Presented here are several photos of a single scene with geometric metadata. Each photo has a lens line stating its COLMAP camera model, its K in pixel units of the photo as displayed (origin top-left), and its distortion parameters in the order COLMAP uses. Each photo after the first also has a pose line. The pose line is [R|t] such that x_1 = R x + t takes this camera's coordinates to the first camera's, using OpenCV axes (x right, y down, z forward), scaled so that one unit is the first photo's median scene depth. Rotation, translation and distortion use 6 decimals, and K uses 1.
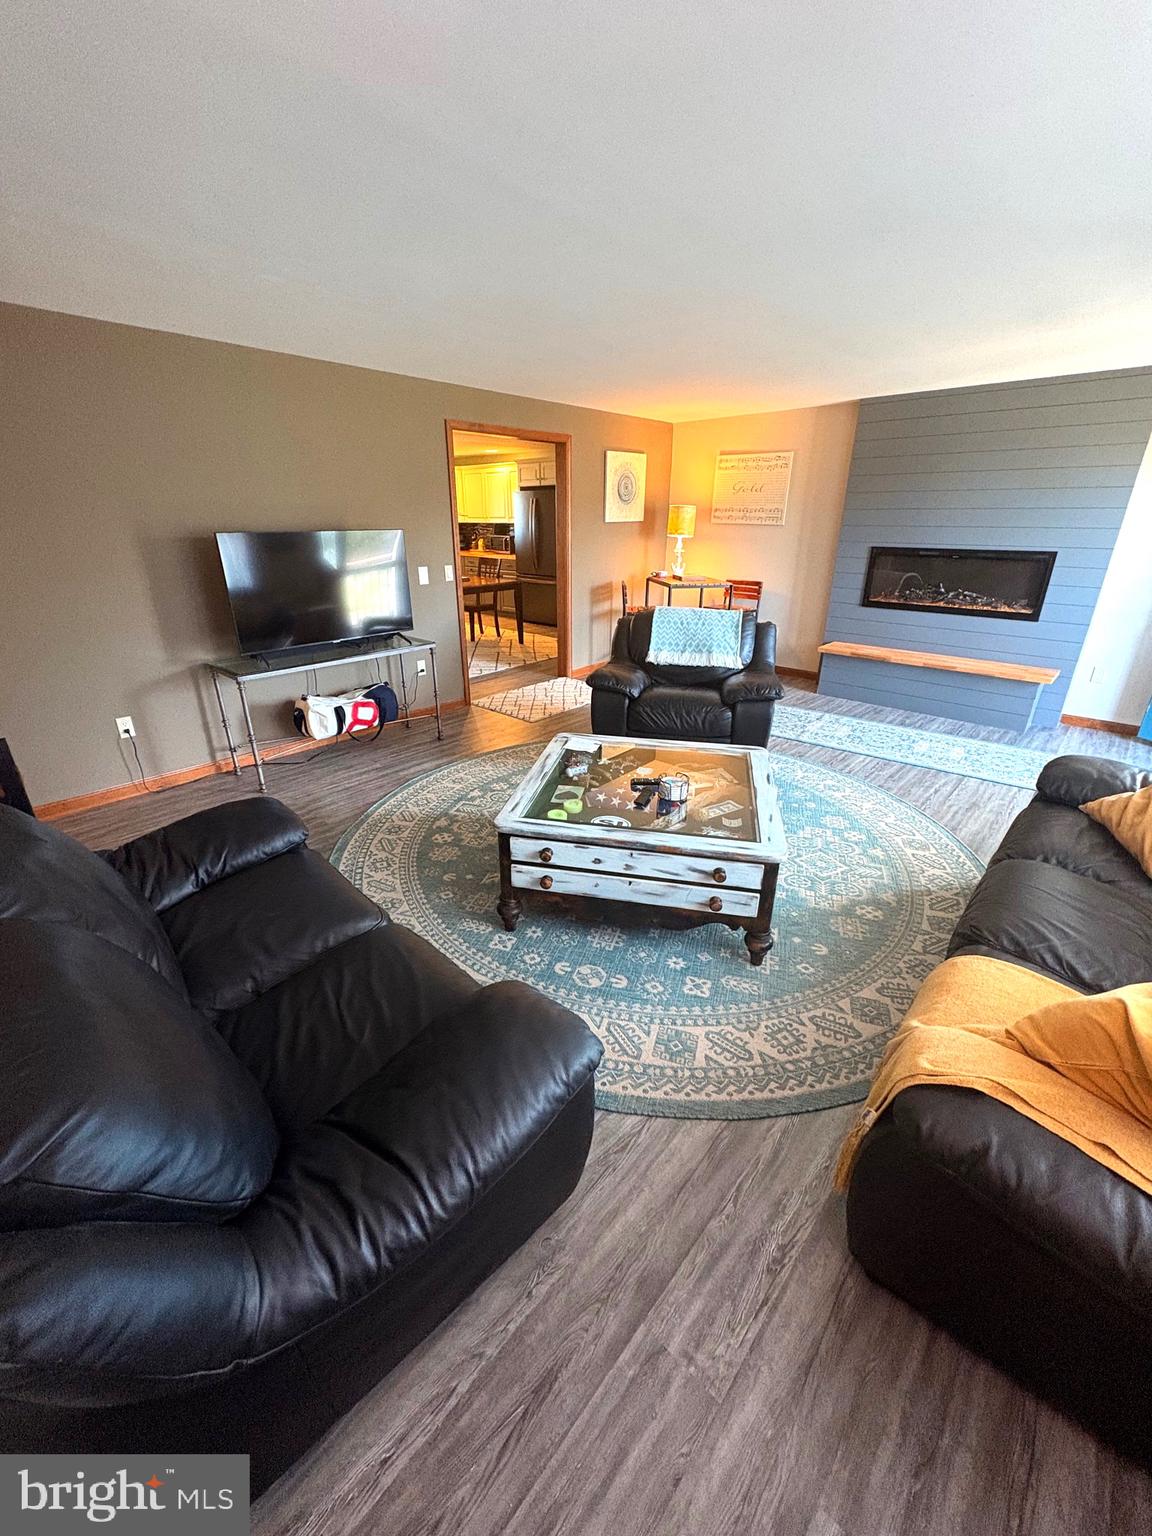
lens RADIAL K [[609.3, 0, 576.0], [0, 609.3, 768.0], [0, 0, 1]] dist [0.000687, 0.000539]
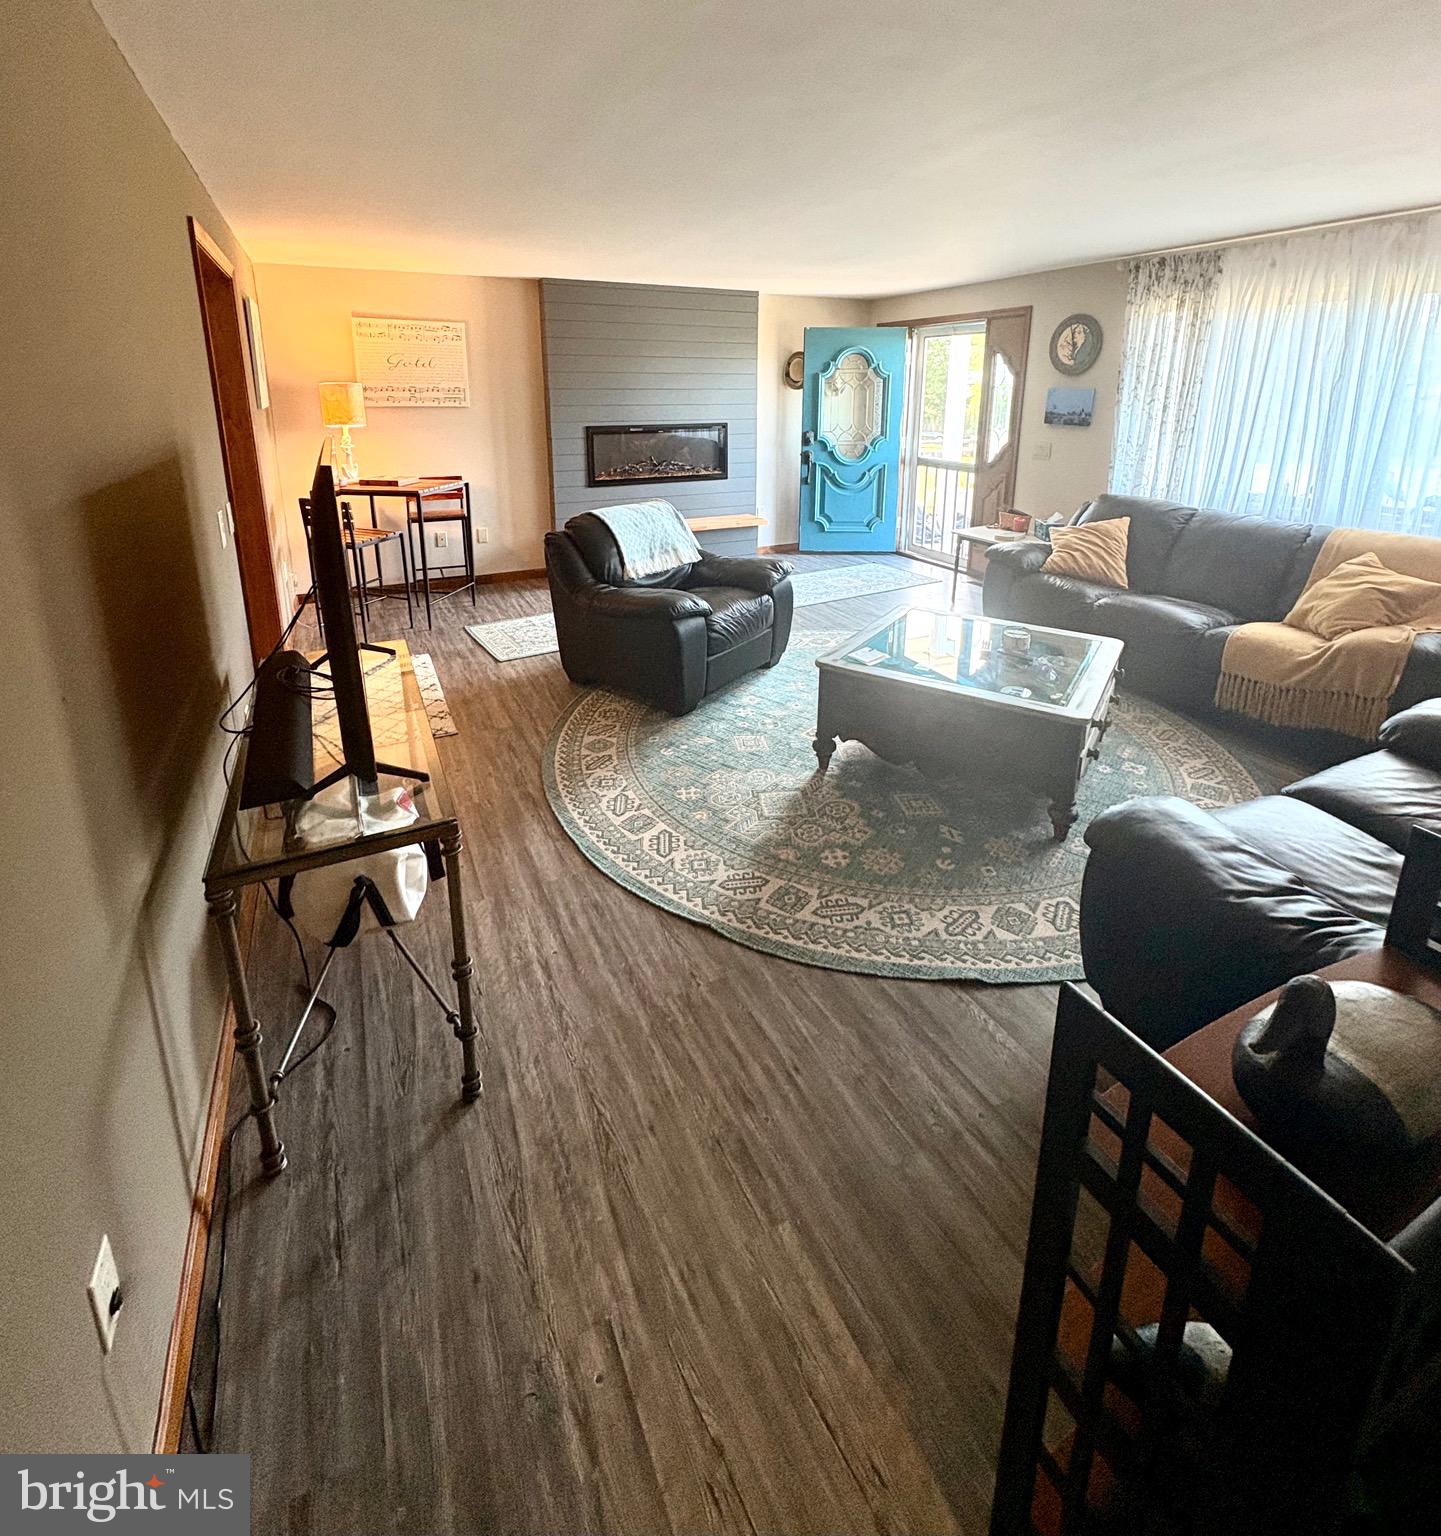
lens RADIAL K [[762.9, 0, 721.2], [0, 762.9, 573.6], [0, 0, 1]] dist [-0.000349, -0.000050]
pose [[0.358447, -0.221927, 0.906788, -0.604289], [0.357352, 0.929970, 0.086342, -0.187247], [-0.862447, 0.293093, 0.412651, 0.416451]]
